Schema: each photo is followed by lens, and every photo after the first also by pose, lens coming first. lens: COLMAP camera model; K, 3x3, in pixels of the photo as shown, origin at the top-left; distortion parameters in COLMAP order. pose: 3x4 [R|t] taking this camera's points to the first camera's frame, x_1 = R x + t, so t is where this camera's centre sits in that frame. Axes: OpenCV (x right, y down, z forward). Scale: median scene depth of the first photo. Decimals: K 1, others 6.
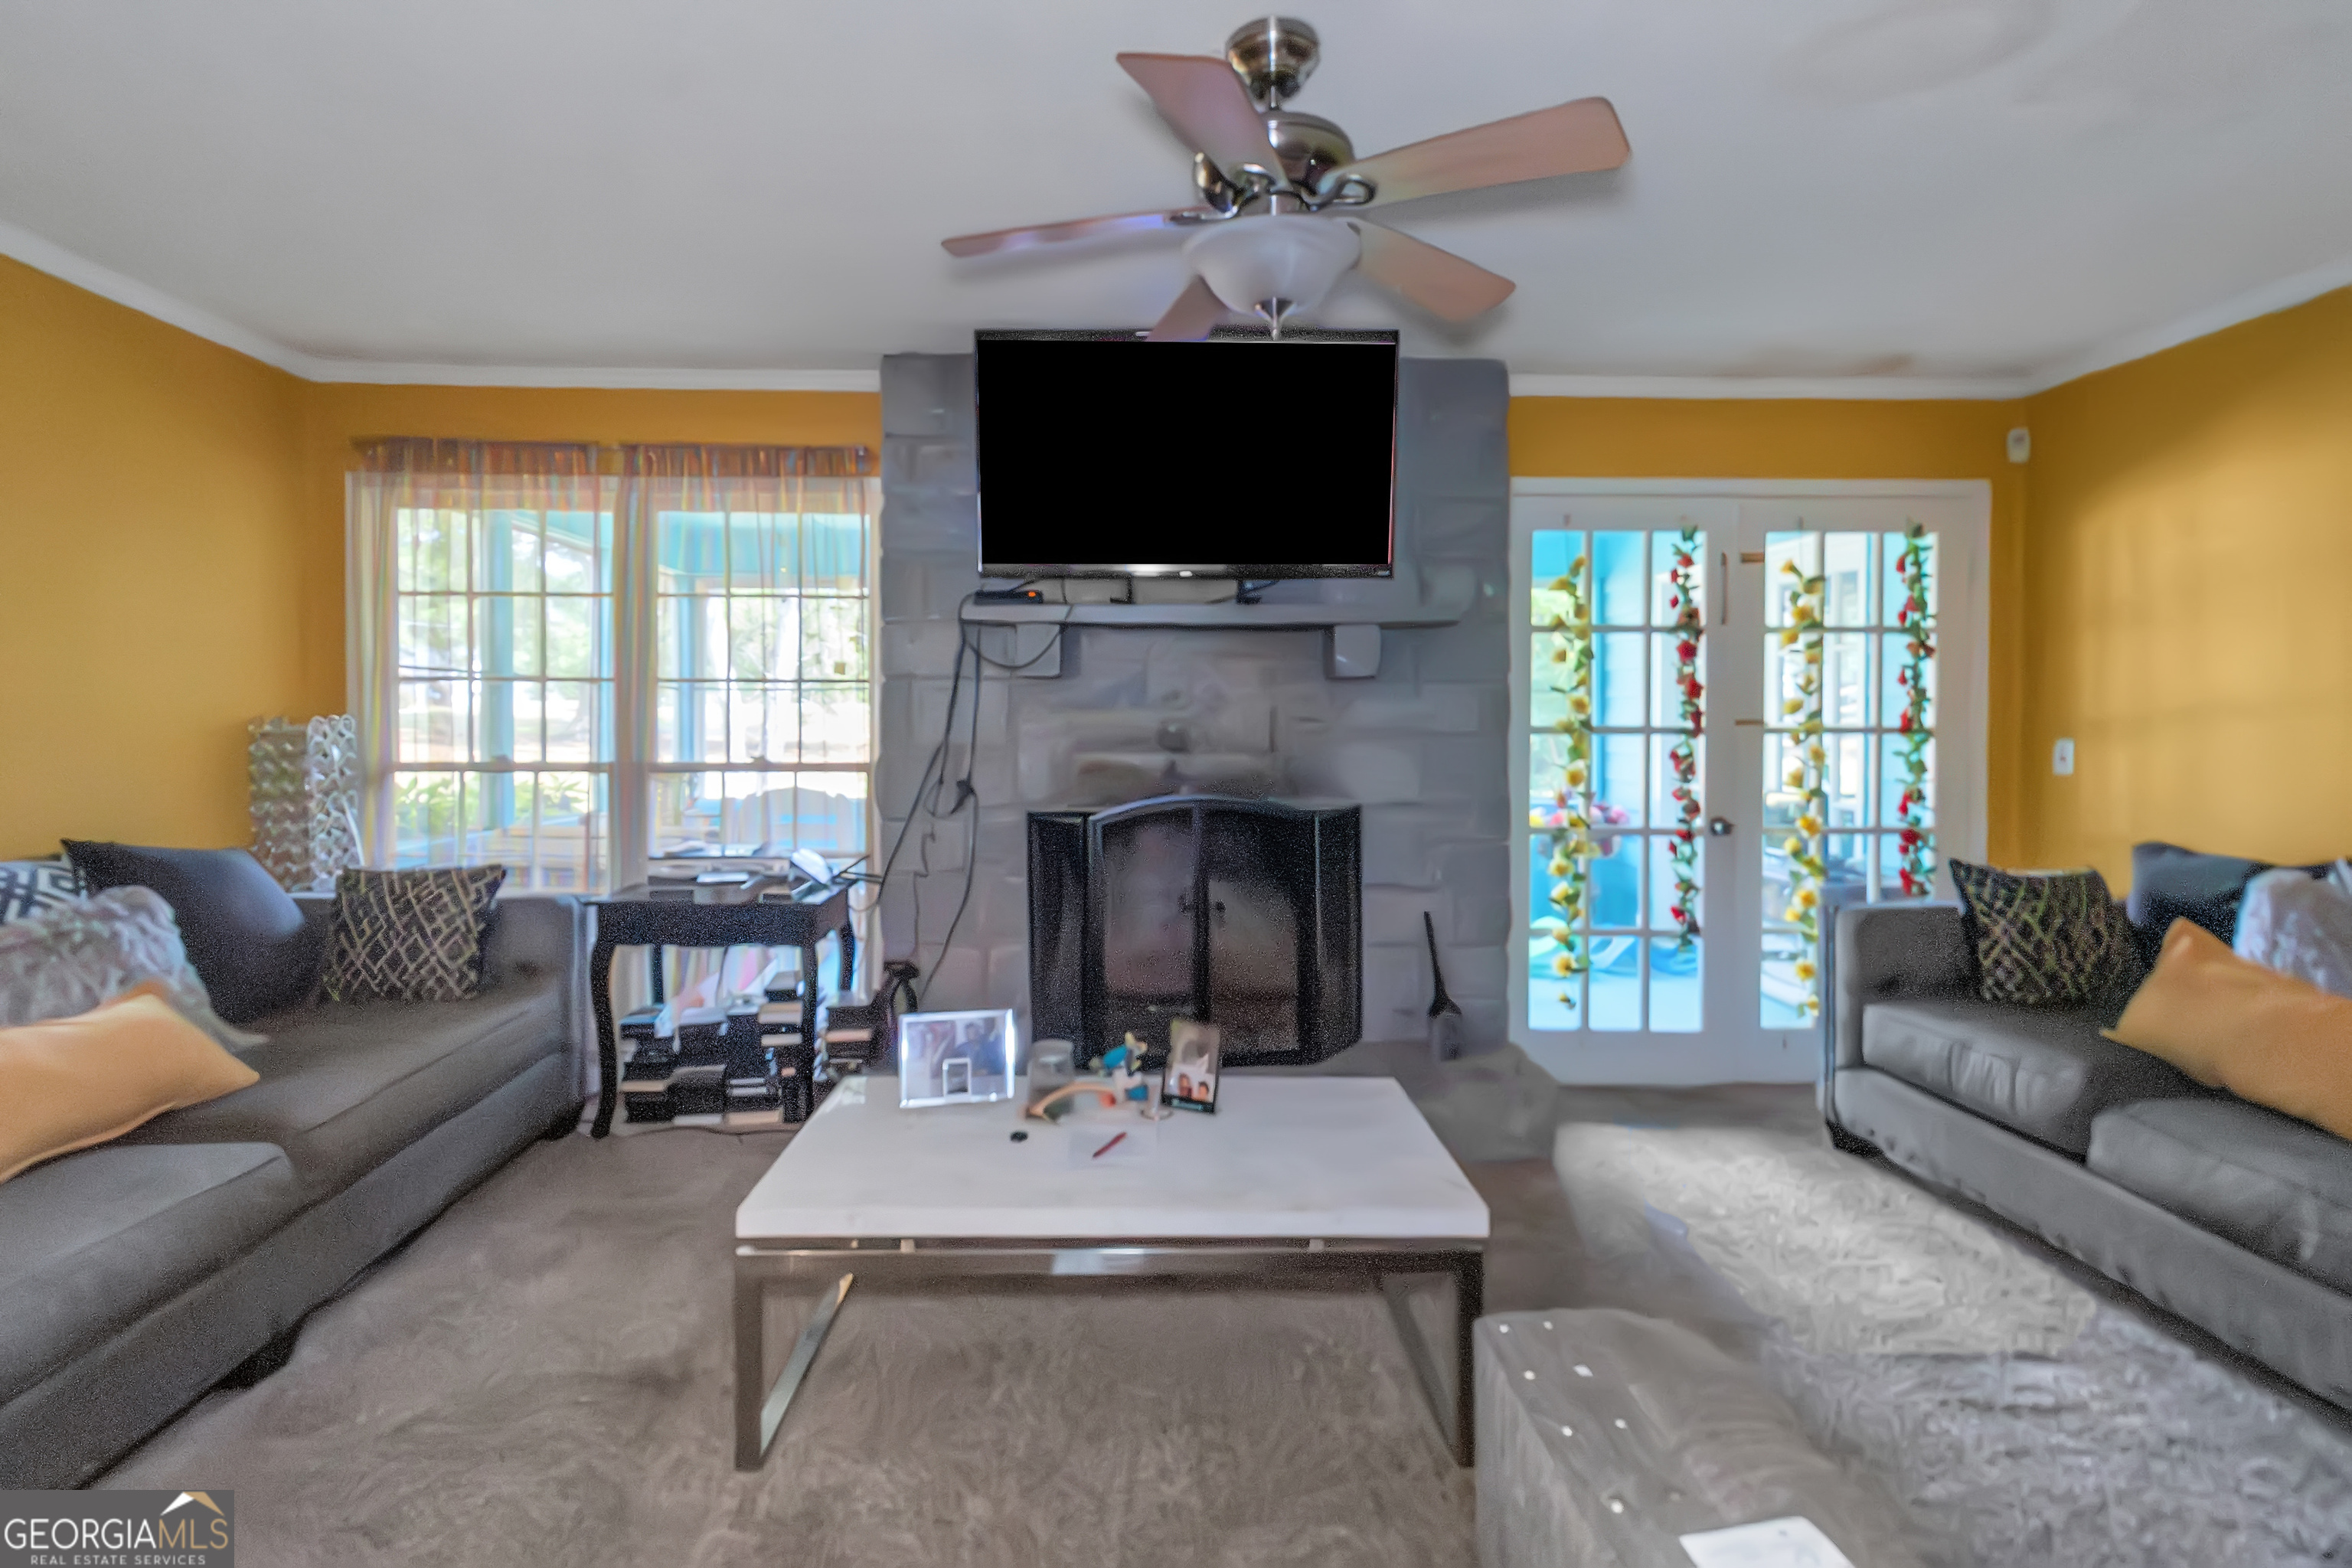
lens RADIAL K [[1089.1, 0, 1176.2], [0, 1089.1, 727.1], [0, 0, 1]] dist [0.001890, -0.000059]
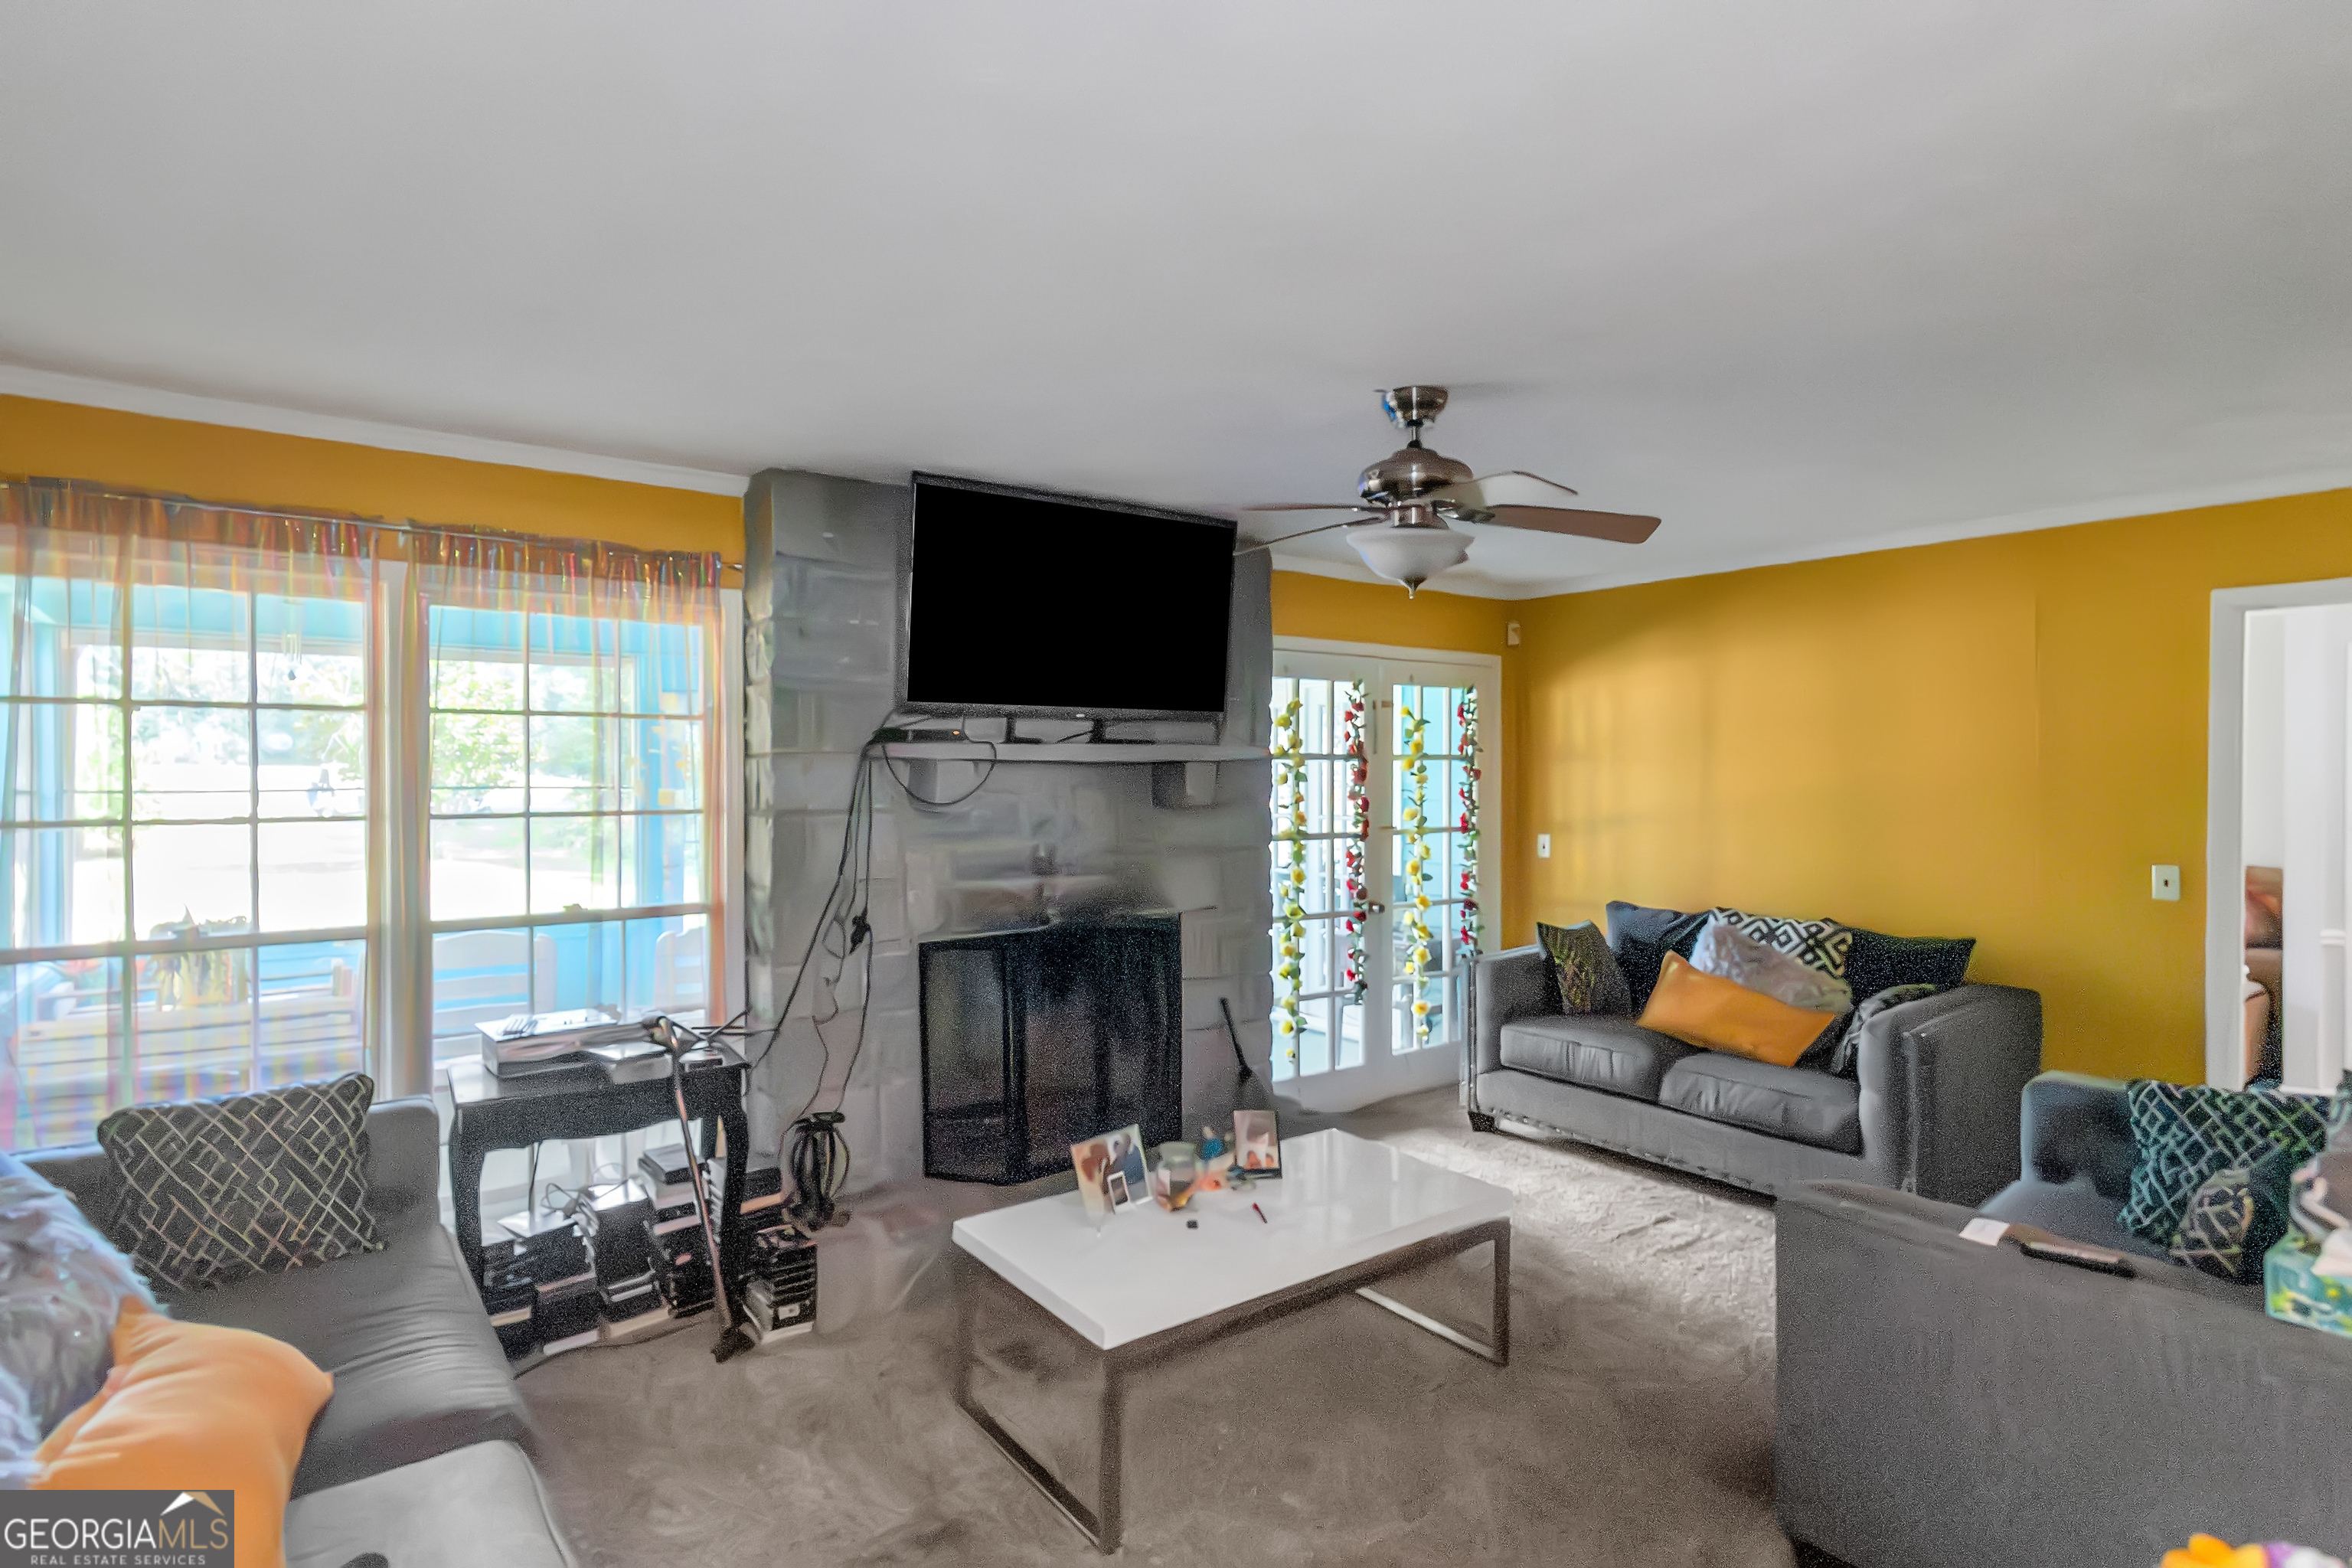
lens RADIAL K [[1199.9, 0, 1217.0], [0, 1199.9, 760.2], [0, 0, 1]] dist [-0.000087, -0.000510]
pose [[0.796223, 0.005006, 0.604982, -0.583858], [0.002962, 0.999922, -0.012173, -0.076100], [-0.604996, 0.011485, 0.796146, -0.049147]]
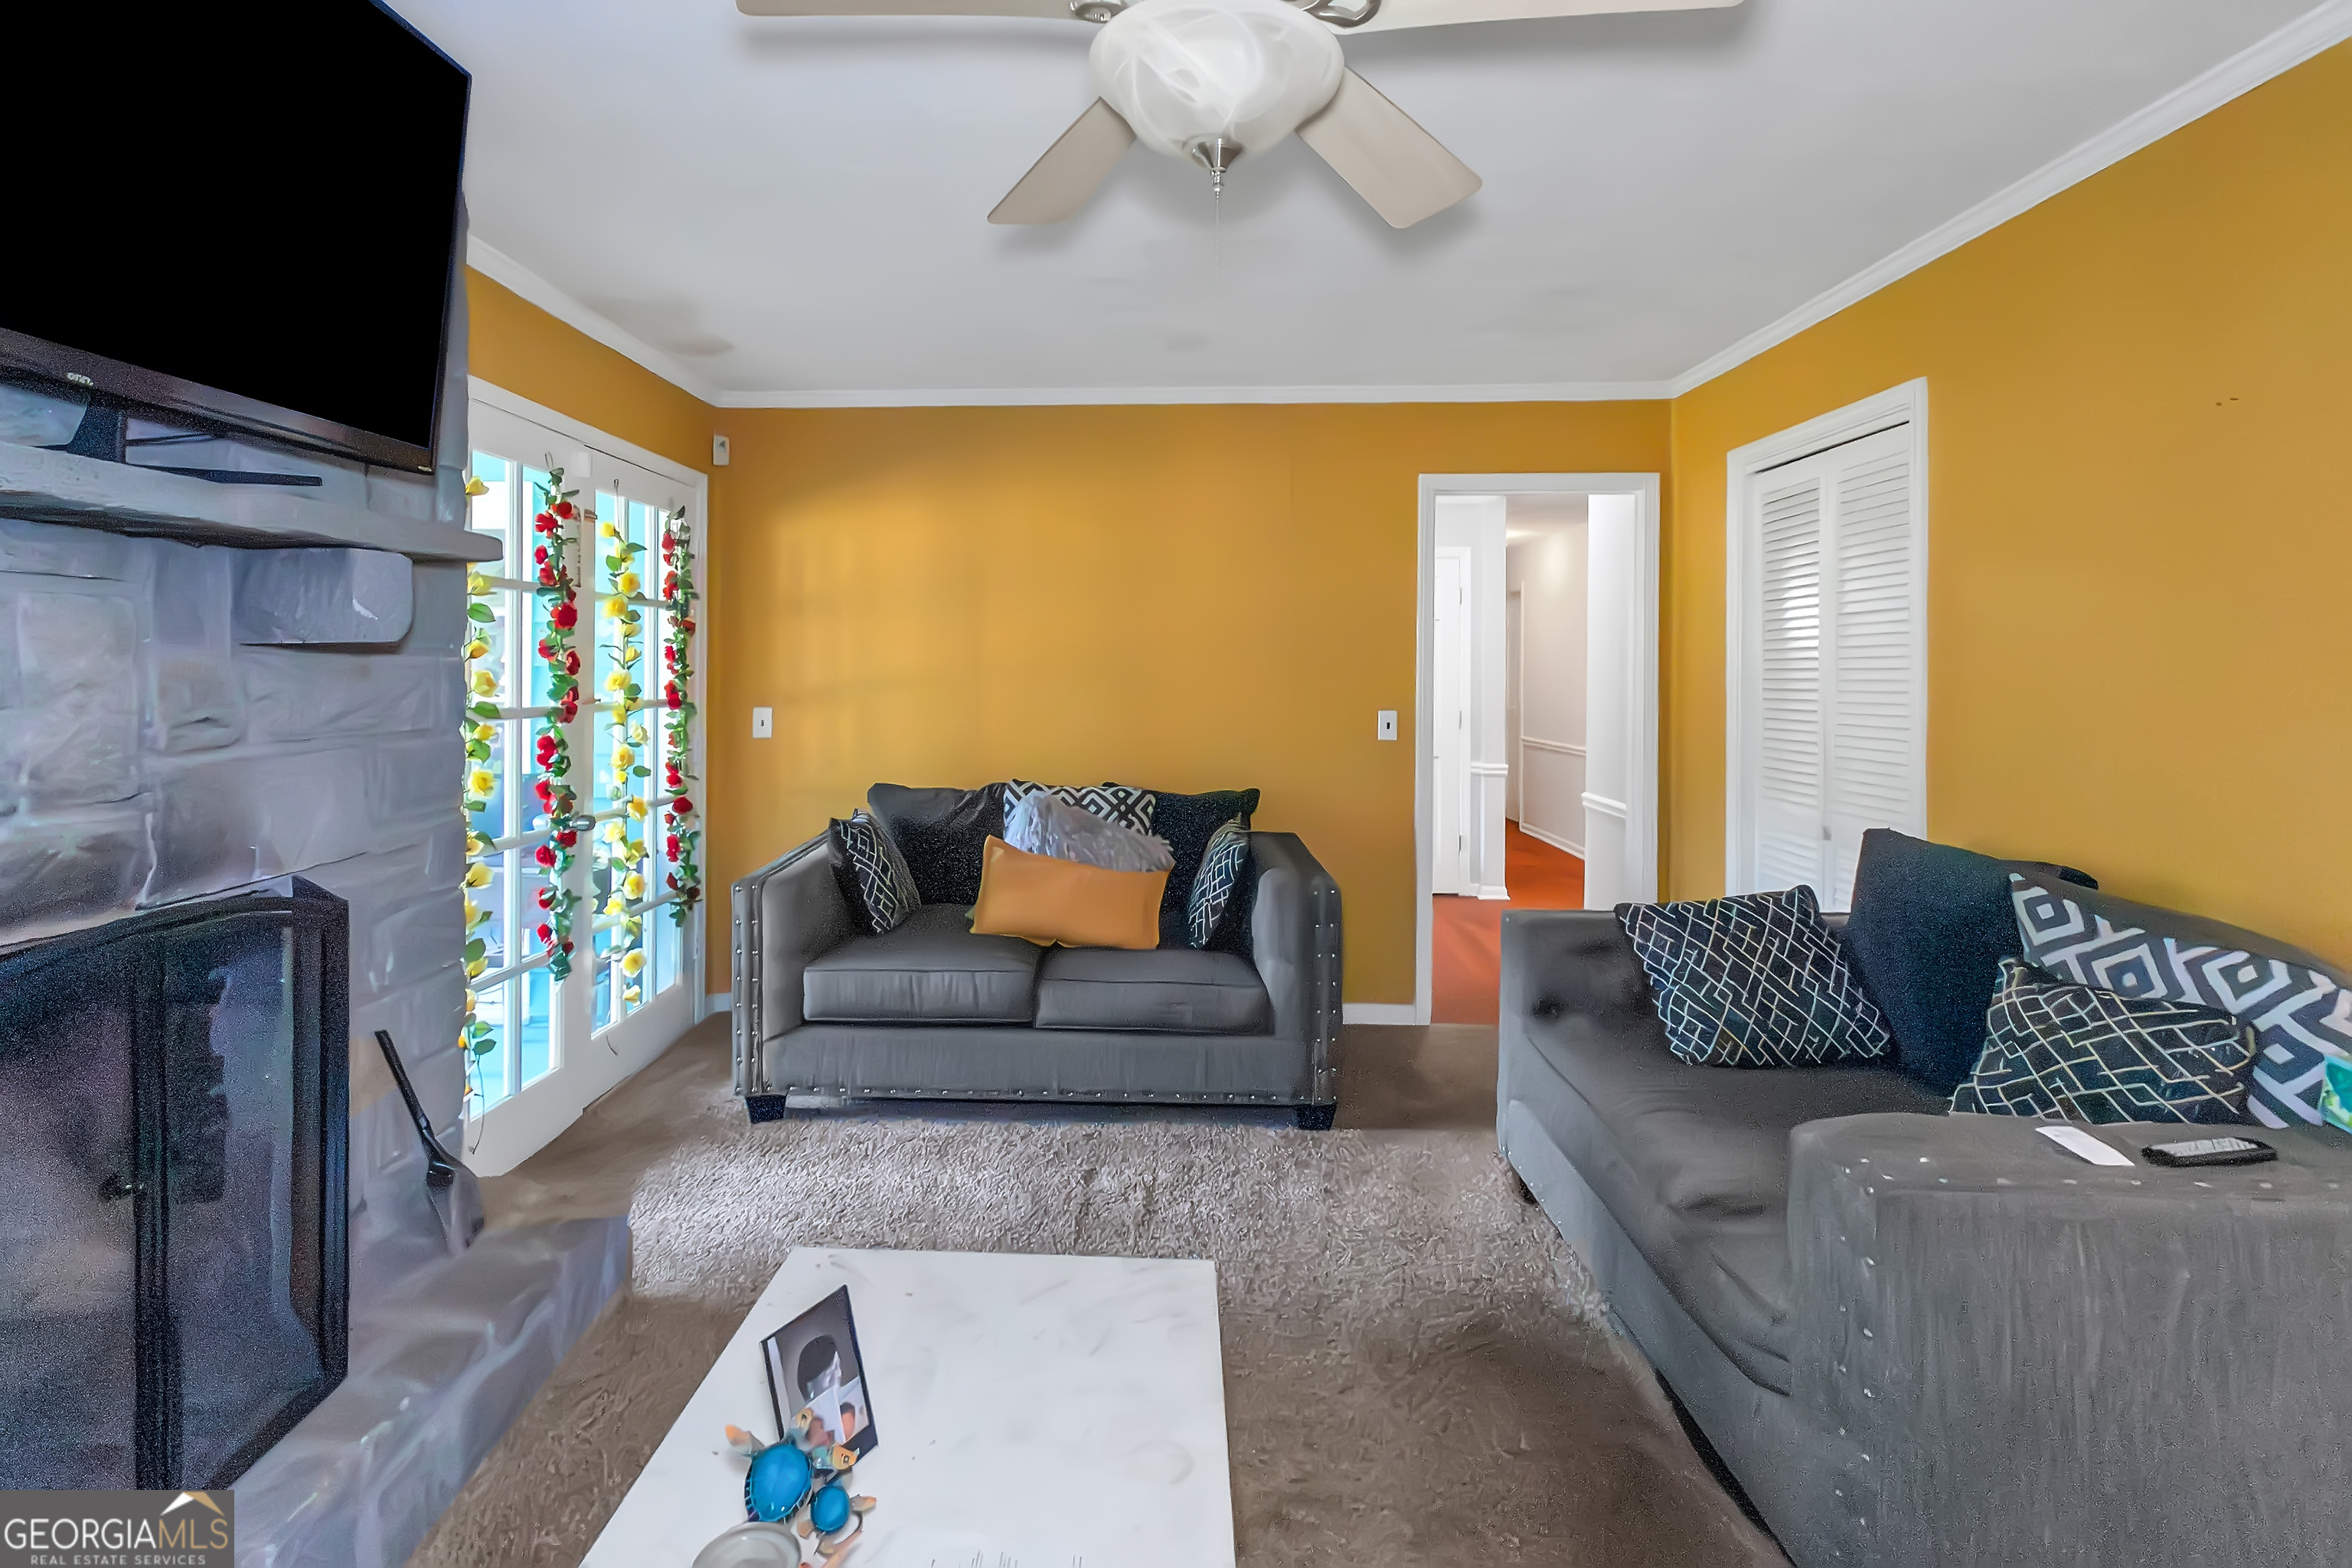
lens RADIAL K [[1058.9, 0, 1126.8], [0, 1058.9, 663.5], [0, 0, 1]] dist [0.000656, -0.000098]
pose [[0.070696, 0.007222, 0.997472, -0.332989], [0.004537, 0.999961, -0.007561, -0.027802], [-0.997488, 0.005060, 0.070660, 0.555698]]
